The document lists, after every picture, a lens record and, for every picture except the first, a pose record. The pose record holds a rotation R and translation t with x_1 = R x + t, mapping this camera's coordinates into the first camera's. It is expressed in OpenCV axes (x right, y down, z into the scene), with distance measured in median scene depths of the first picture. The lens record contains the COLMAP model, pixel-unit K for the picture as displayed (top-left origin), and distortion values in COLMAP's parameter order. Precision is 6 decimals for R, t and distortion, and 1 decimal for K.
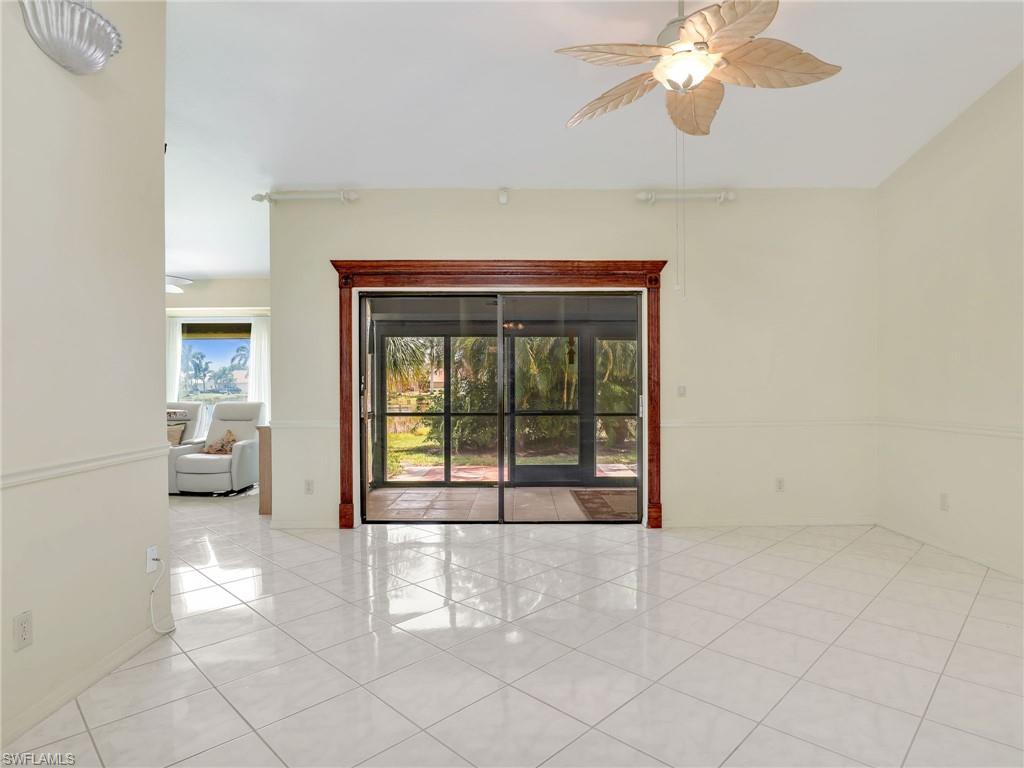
lens RADIAL K [[583.2, 0, 513.7], [0, 583.2, 386.4], [0, 0, 1]] dist [-0.016410, -0.000366]
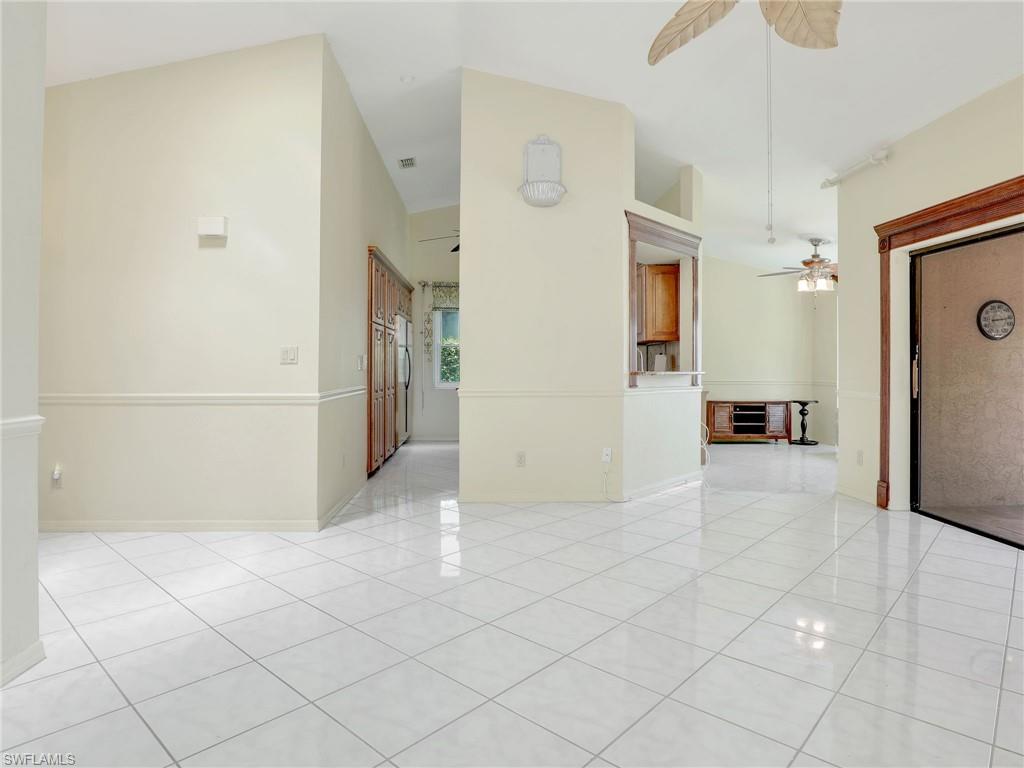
lens RADIAL K [[583.2, 0, 512.0], [0, 583.2, 376.3], [0, 0, 1]] dist [-0.016410, -0.000366]
pose [[0.015502, 0.007987, -0.999848, 0.521352], [-0.001747, 0.999967, 0.007961, 0.022192], [0.999878, 0.001624, 0.015515, 0.320621]]
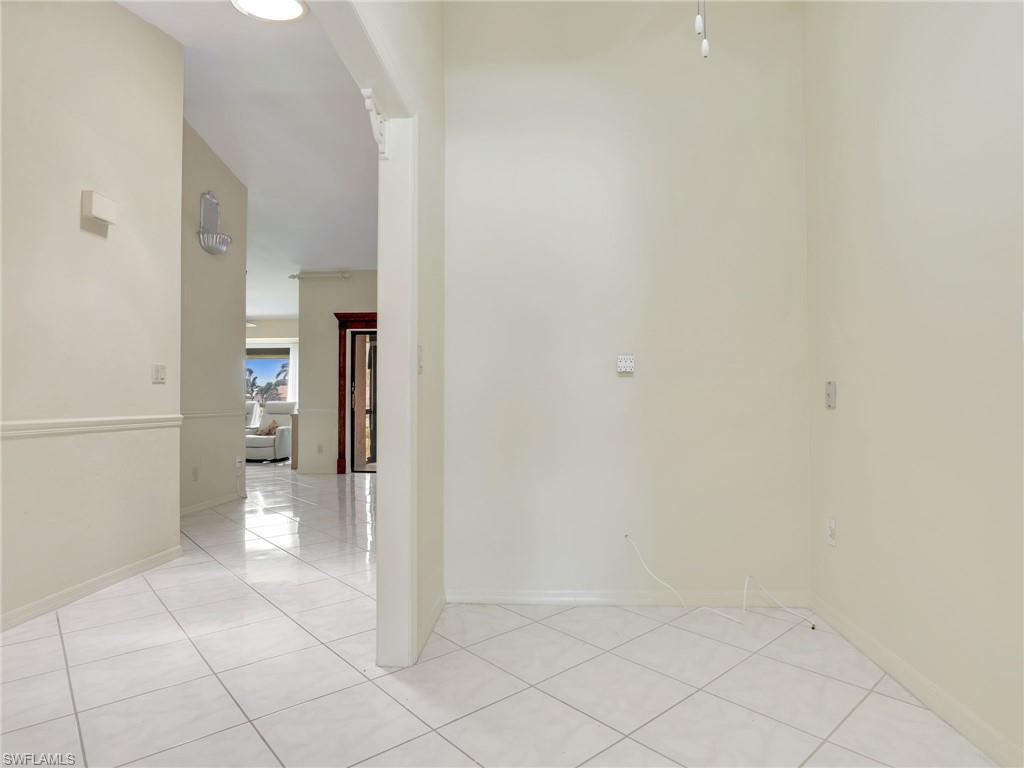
lens RADIAL K [[583.2, 0, 509.9], [0, 583.2, 389.5], [0, 0, 1]] dist [-0.016410, -0.000366]
pose [[0.997474, 0.003560, -0.070938, 0.257941], [-0.005168, 0.999734, -0.022493, 0.032169], [0.070839, 0.022803, 0.997227, -0.524497]]
